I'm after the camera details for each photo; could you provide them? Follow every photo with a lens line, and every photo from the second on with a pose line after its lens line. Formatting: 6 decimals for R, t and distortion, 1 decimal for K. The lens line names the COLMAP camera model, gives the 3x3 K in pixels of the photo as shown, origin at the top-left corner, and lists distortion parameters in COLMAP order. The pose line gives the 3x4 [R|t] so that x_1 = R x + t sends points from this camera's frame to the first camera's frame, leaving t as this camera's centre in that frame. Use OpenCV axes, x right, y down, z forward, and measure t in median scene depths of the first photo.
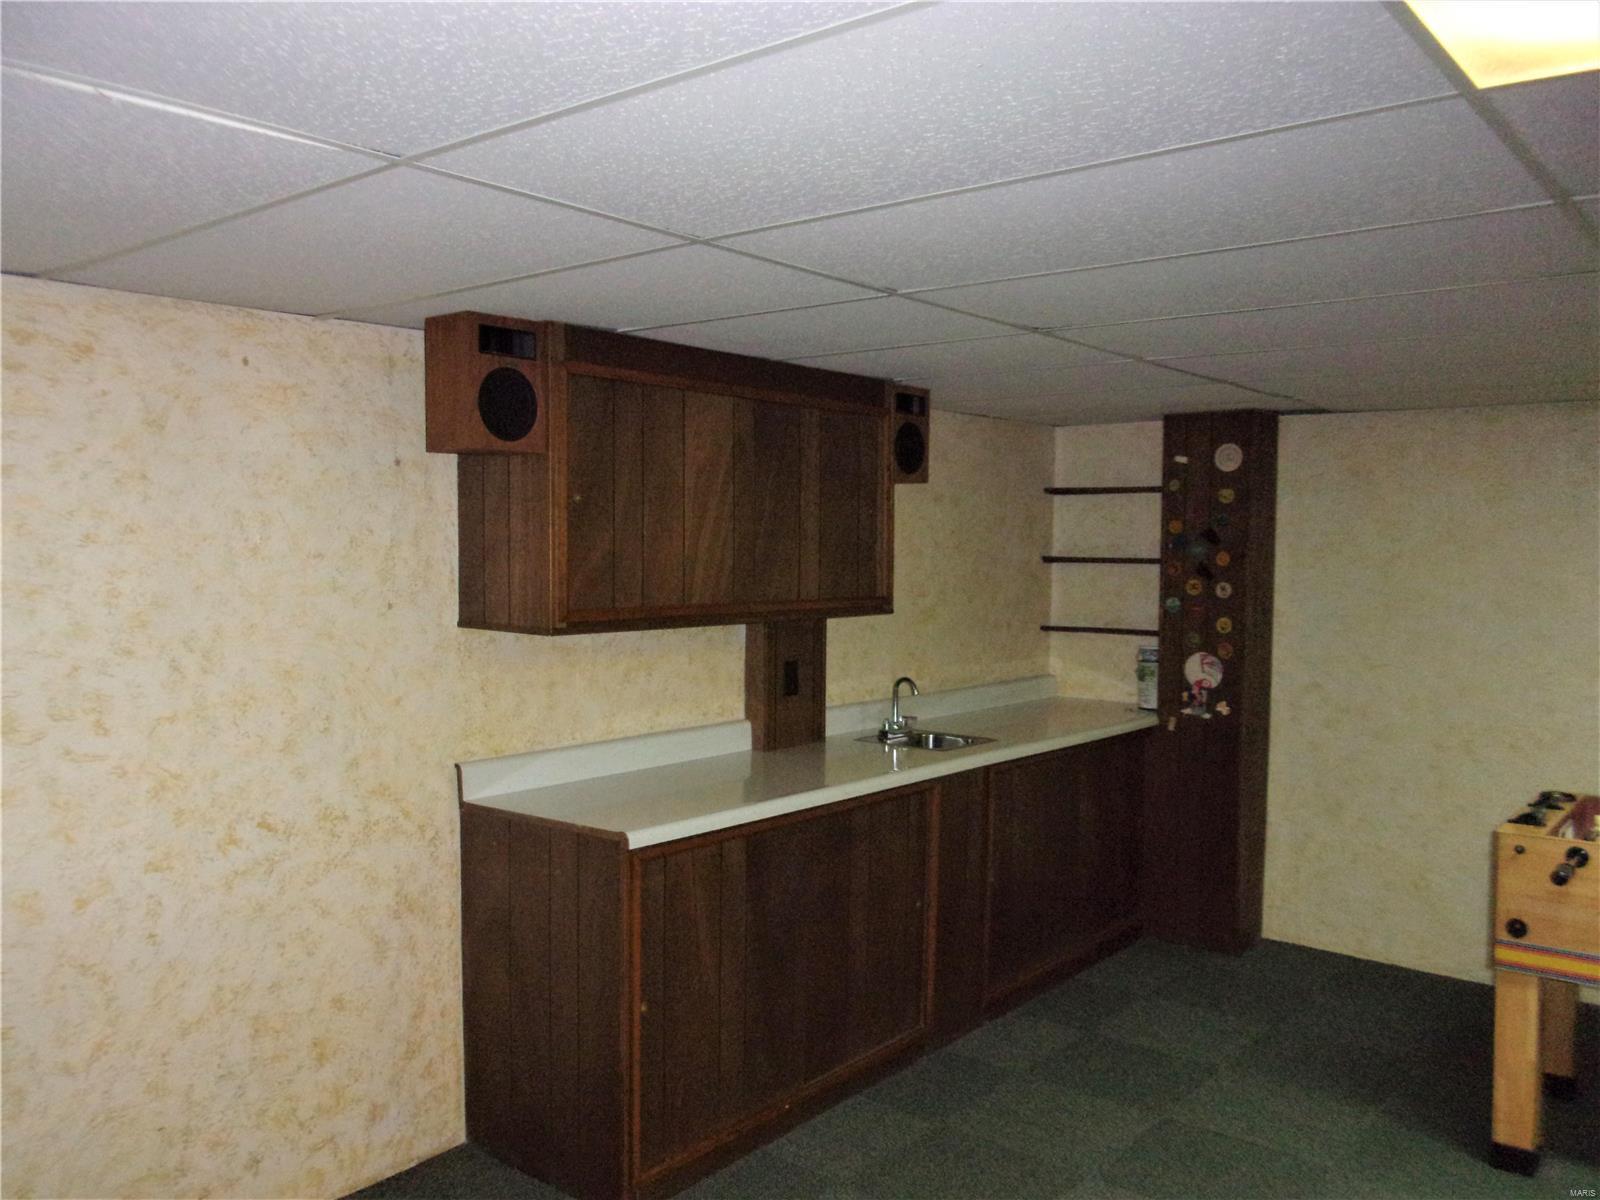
lens RADIAL K [[1316.9, 0, 800.0], [0, 1316.9, 600.0], [0, 0, 1]] dist [-0.004773, -0.003470]
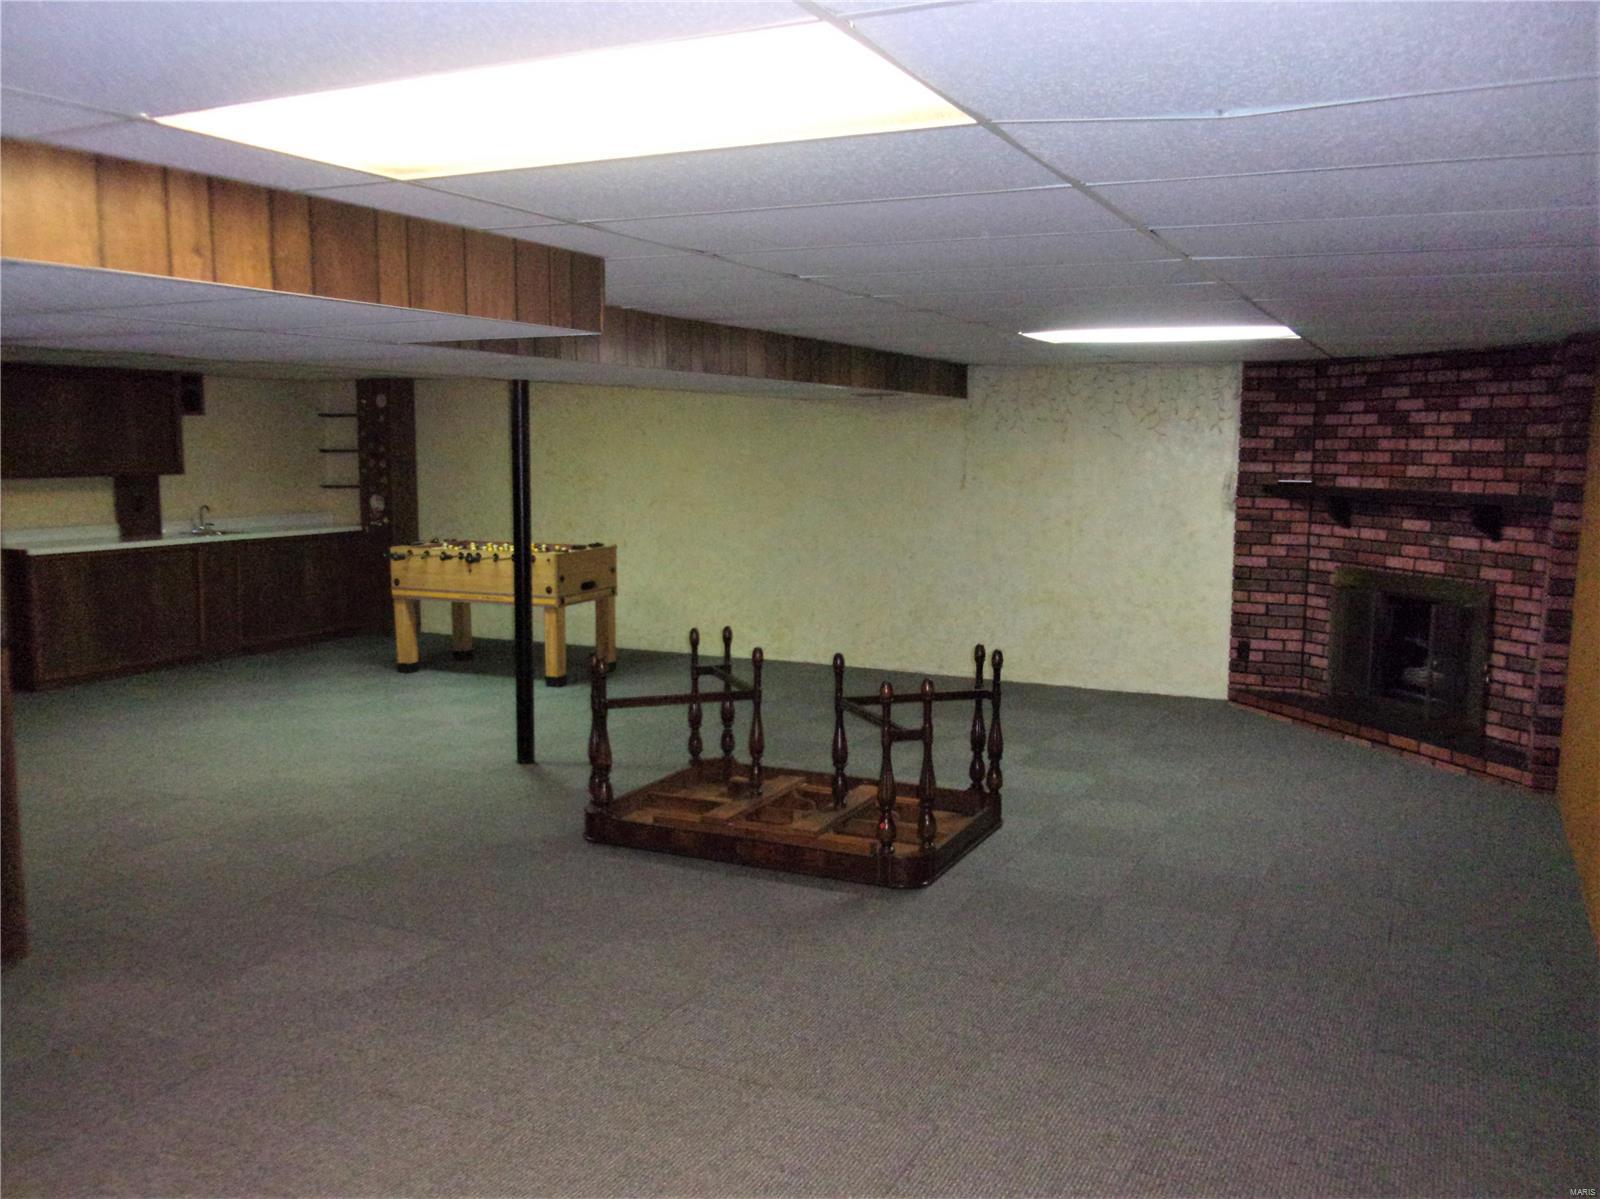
lens RADIAL K [[1316.9, 0, 800.0], [0, 1316.9, 599.5], [0, 0, 1]] dist [-0.004773, -0.003470]
pose [[0.966624, -0.037116, 0.253496, 0.423893], [0.016776, 0.996496, 0.081935, 0.046966], [-0.255649, -0.074948, 0.963860, -1.213515]]
